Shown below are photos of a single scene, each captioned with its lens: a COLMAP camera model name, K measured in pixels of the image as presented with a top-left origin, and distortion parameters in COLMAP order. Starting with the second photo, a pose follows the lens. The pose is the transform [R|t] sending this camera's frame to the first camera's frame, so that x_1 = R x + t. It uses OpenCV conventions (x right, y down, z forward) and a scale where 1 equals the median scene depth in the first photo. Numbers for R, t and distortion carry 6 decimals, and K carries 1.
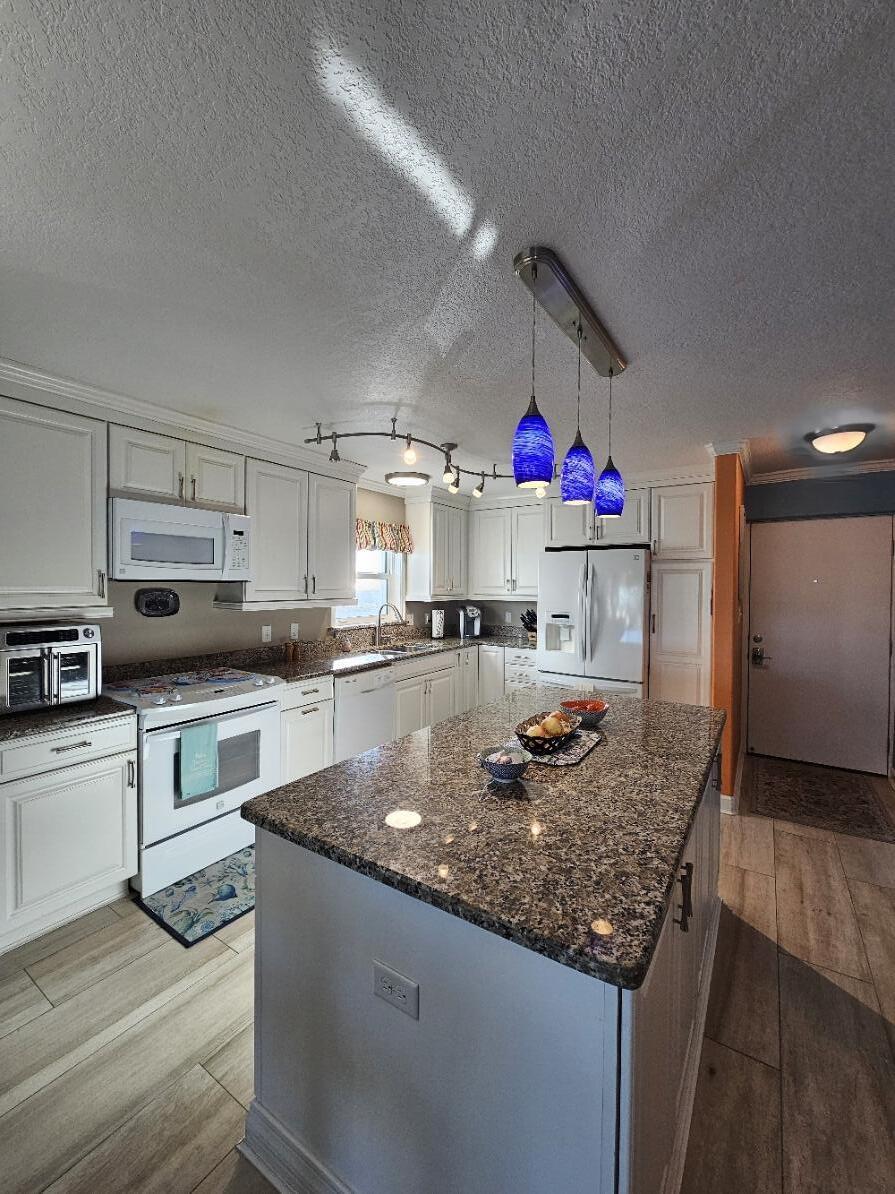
lens RADIAL K [[483.3, 0, 438.9], [0, 483.3, 592.2], [0, 0, 1]] dist [0.000519, -0.003383]
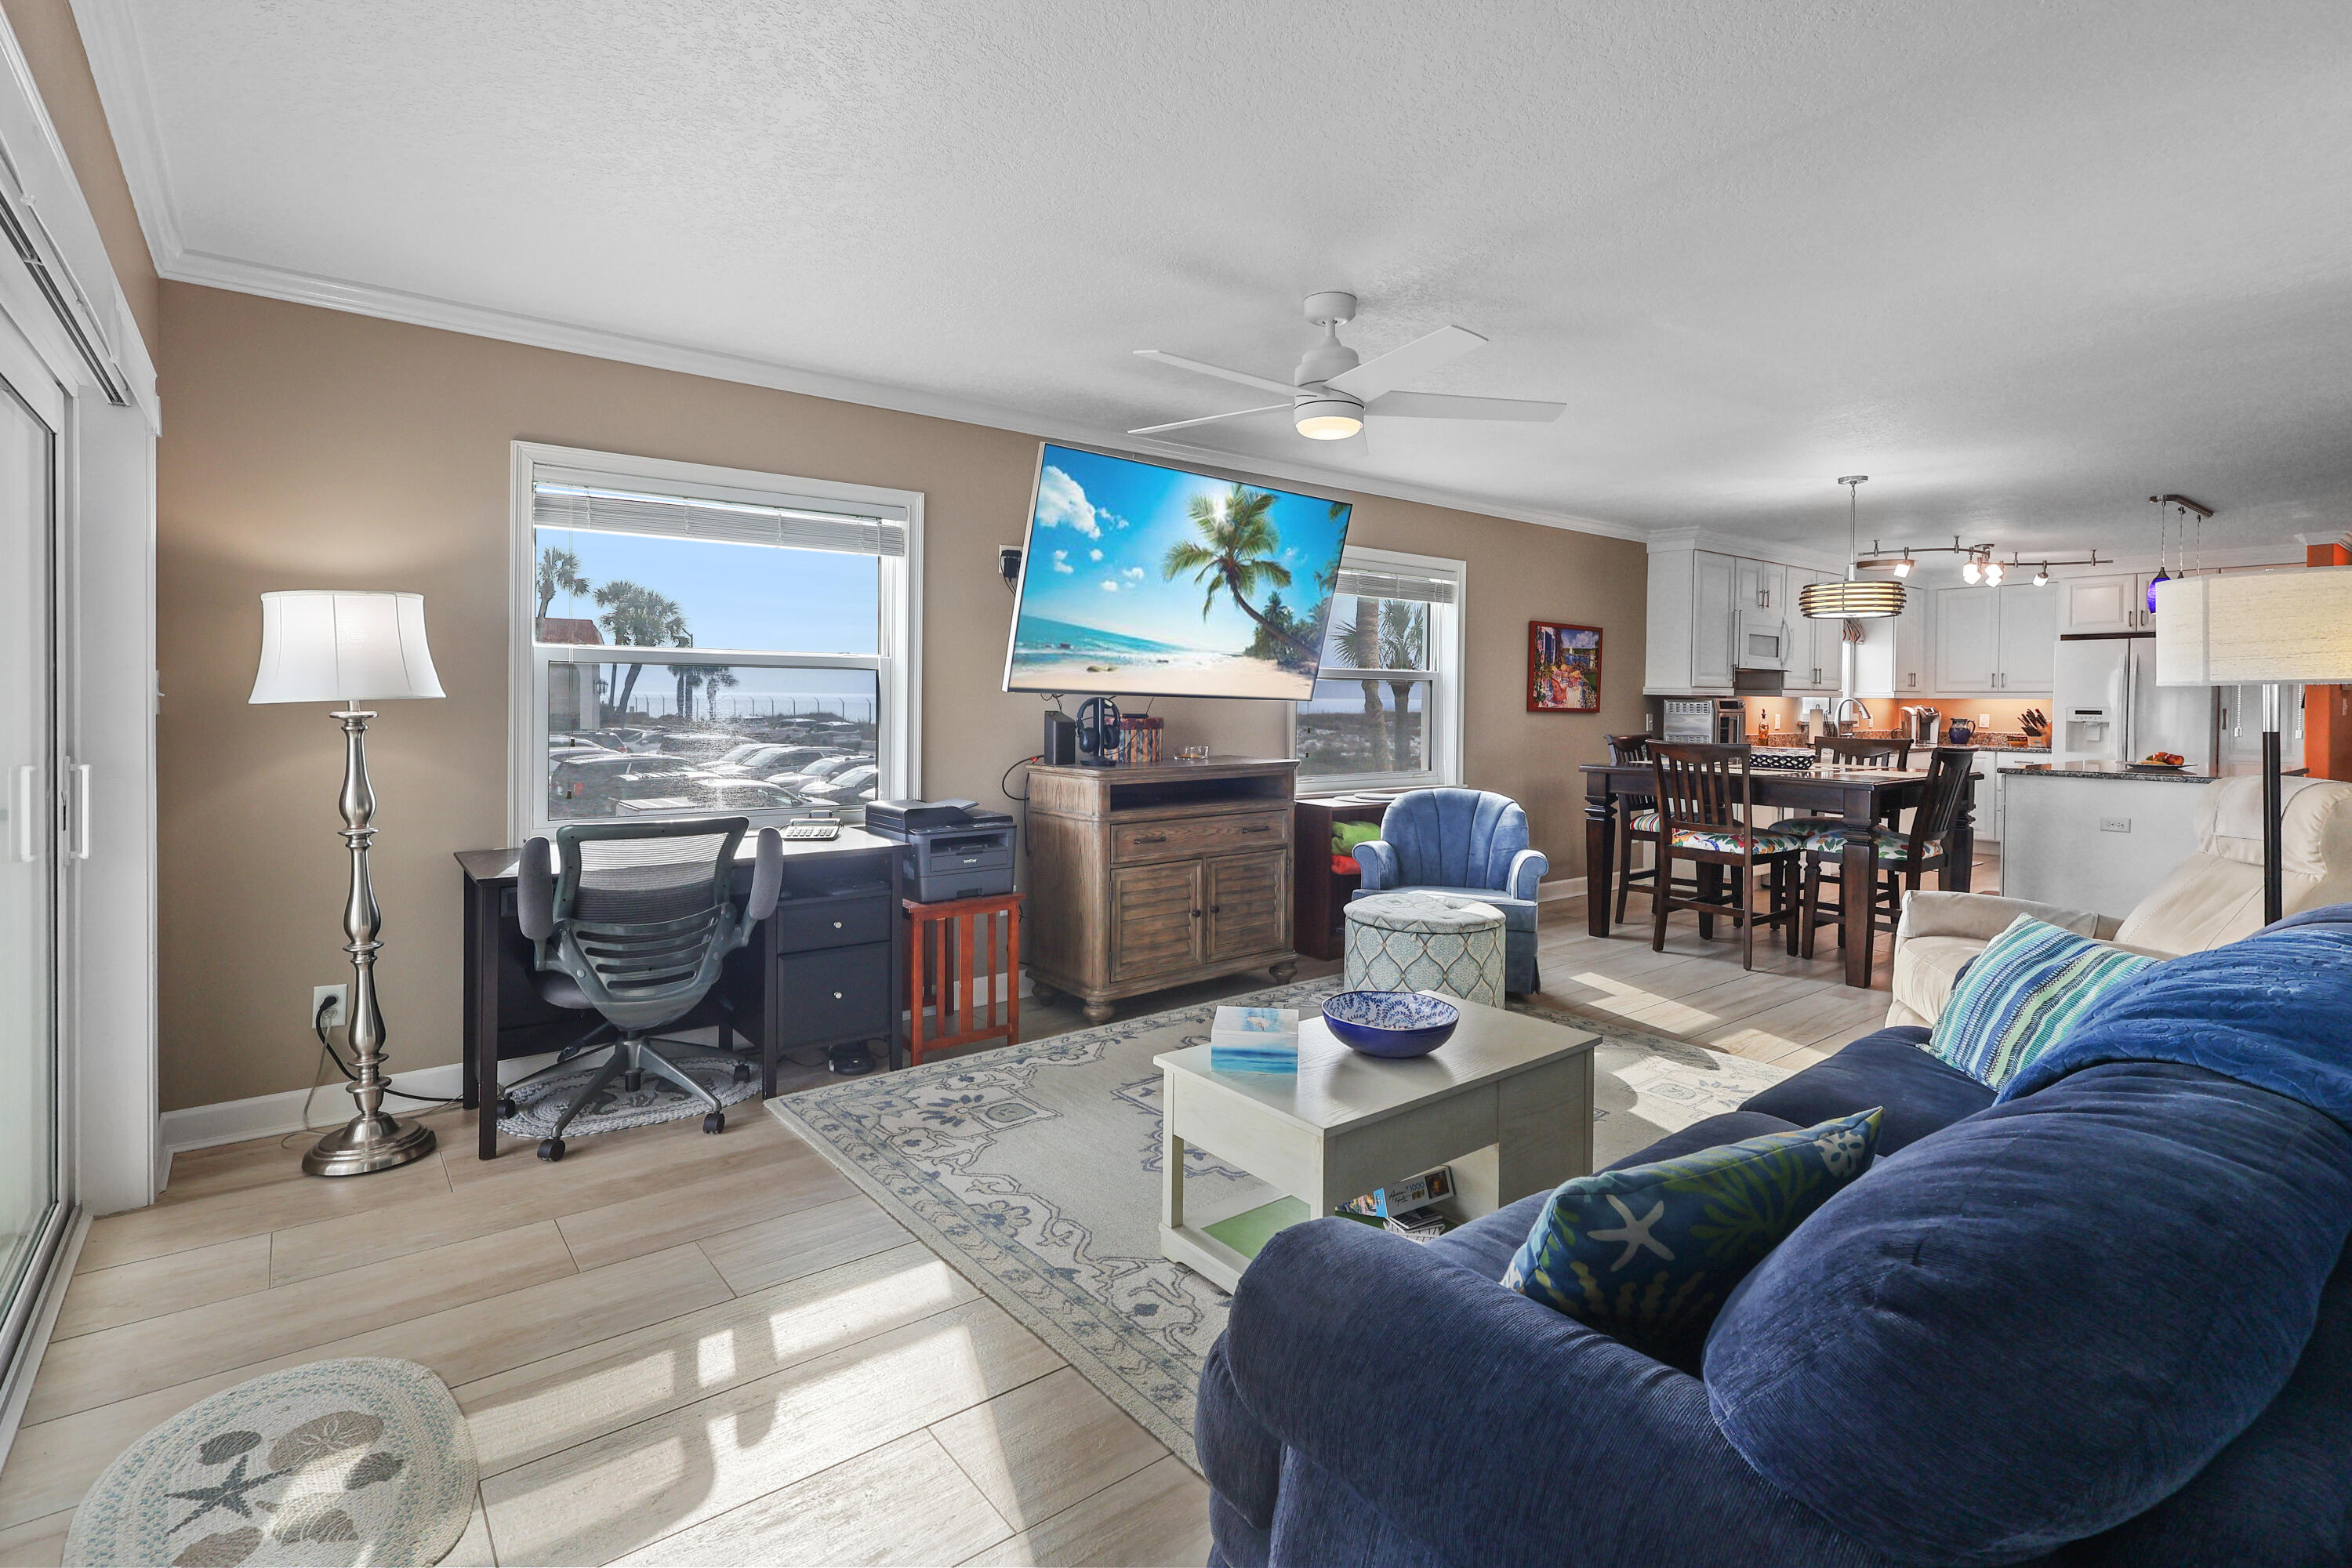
lens RADIAL K [[1115.2, 0, 1210.5], [0, 1115.2, 718.1], [0, 0, 1]] dist [0.043699, -0.000235]
pose [[0.957967, 0.004956, -0.286836, -0.921533], [-0.007143, 0.999953, -0.006580, 0.117582], [0.286790, 0.008352, 0.957957, -1.969526]]
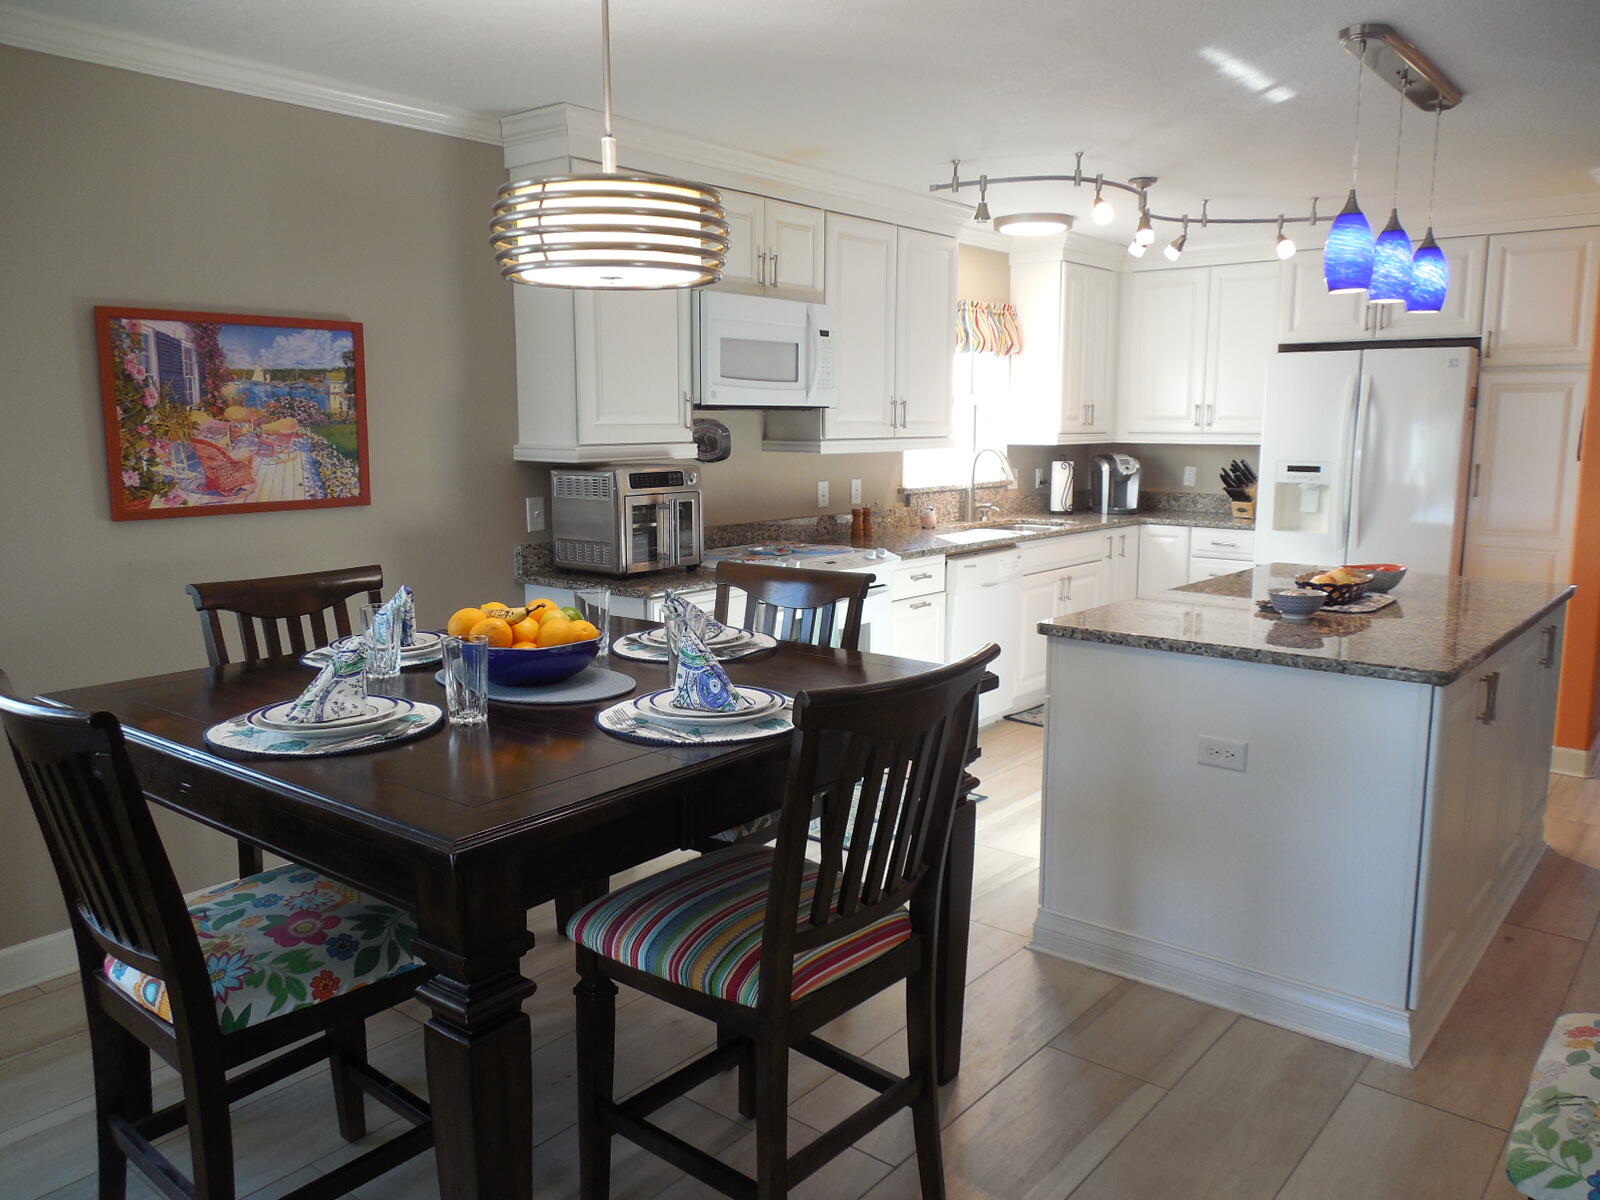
lens RADIAL K [[1197.4, 0, 782.3], [0, 1197.4, 604.8], [0, 0, 1]] dist [-0.008873, -0.002260]
pose [[0.994122, 0.009944, -0.107807, -0.273410], [0.004577, 0.991023, 0.133616, 0.024361], [0.108168, -0.133324, 0.985152, -0.624672]]
